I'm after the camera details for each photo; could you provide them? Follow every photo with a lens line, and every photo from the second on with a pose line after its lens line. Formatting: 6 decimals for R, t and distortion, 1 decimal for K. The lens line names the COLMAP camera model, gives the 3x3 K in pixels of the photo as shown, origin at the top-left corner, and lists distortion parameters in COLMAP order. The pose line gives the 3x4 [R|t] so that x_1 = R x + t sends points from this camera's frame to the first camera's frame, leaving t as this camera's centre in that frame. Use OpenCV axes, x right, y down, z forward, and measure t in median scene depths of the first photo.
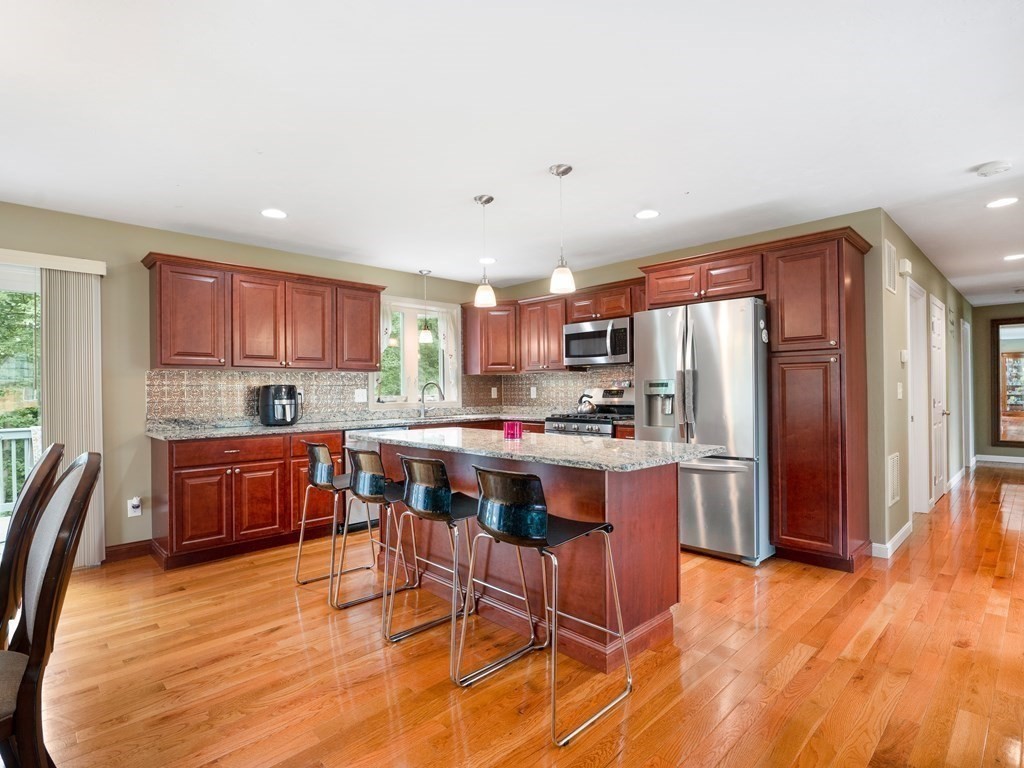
lens RADIAL K [[523.3, 0, 512.0], [0, 523.3, 388.9], [0, 0, 1]] dist [-0.001453, 0.000044]
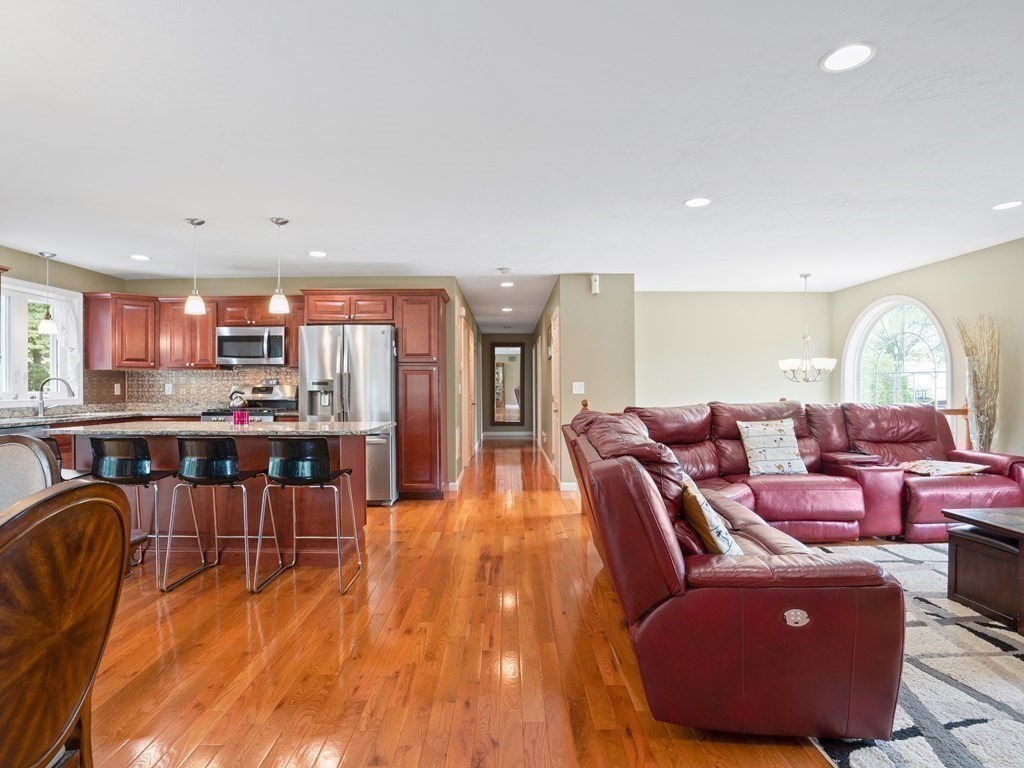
lens RADIAL K [[513.8, 0, 500.9], [0, 513.8, 386.8], [0, 0, 1]] dist [-0.026986, 0.018222]
pose [[0.711920, 0.007856, 0.702216, -0.260315], [-0.006965, 0.999967, -0.004126, 0.002515], [-0.702226, -0.001953, 0.711952, -0.200531]]
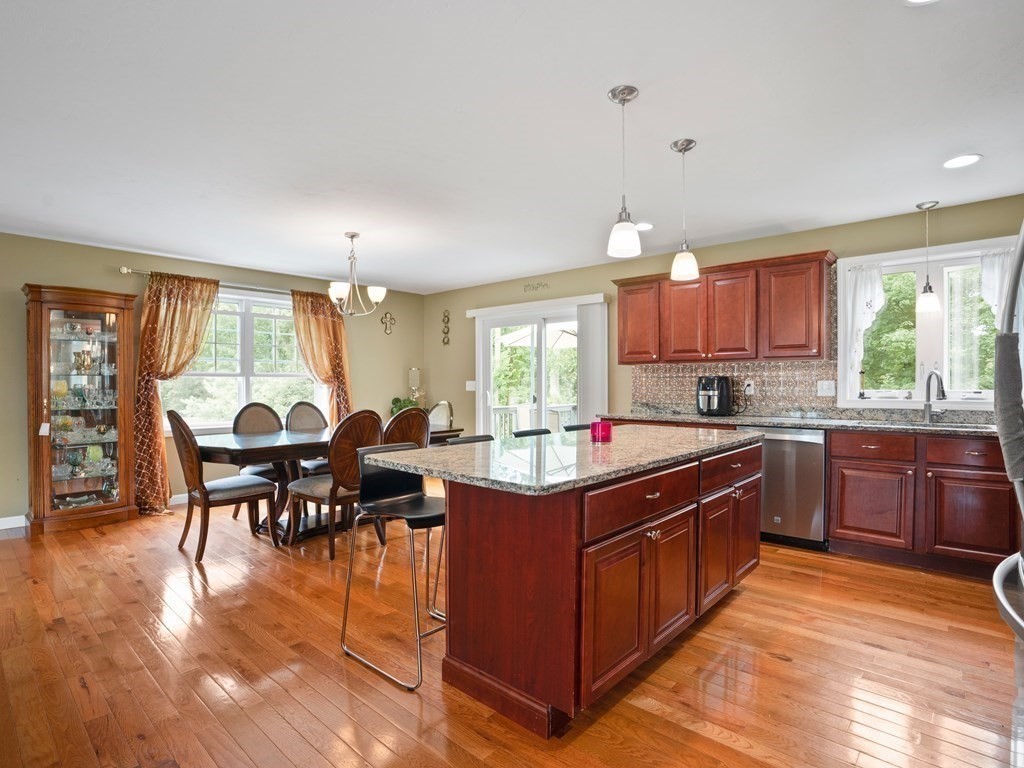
lens RADIAL K [[513.8, 0, 500.9], [0, 513.8, 386.8], [0, 0, 1]] dist [-0.026986, 0.018222]
pose [[0.055608, 0.015144, -0.998338, 0.866841], [0.003082, 0.999878, 0.015339, -0.006263], [0.998448, -0.003929, 0.055554, 0.820506]]
